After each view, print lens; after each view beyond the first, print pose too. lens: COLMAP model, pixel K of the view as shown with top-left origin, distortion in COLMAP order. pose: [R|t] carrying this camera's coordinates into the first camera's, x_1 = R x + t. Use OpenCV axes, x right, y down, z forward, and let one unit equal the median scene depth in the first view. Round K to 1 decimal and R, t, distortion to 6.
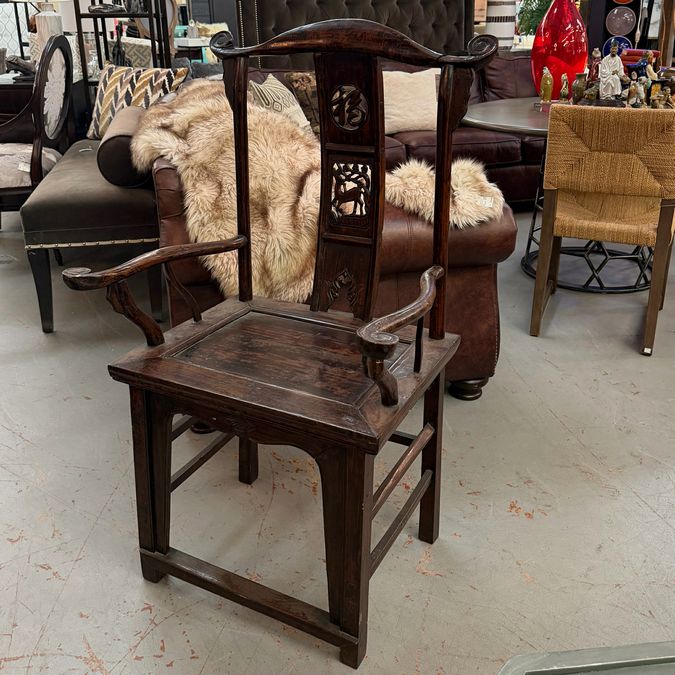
lens RADIAL K [[749.6, 0, 337.5], [0, 749.6, 337.5], [0, 0, 1]] dist [0.129727, -0.254096]
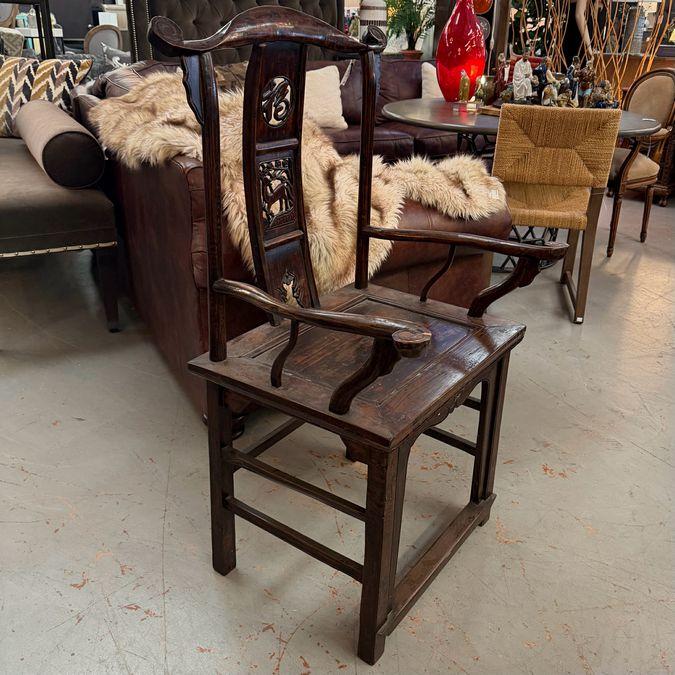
lens RADIAL K [[685.7, 0, 337.9], [0, 685.7, 353.1], [0, 0, 1]] dist [0.093684, -0.153935]
pose [[0.949975, -0.094748, 0.297608, -0.245219], [0.080424, 0.994951, 0.060039, -0.023340], [-0.301794, -0.033101, 0.952798, 0.089410]]
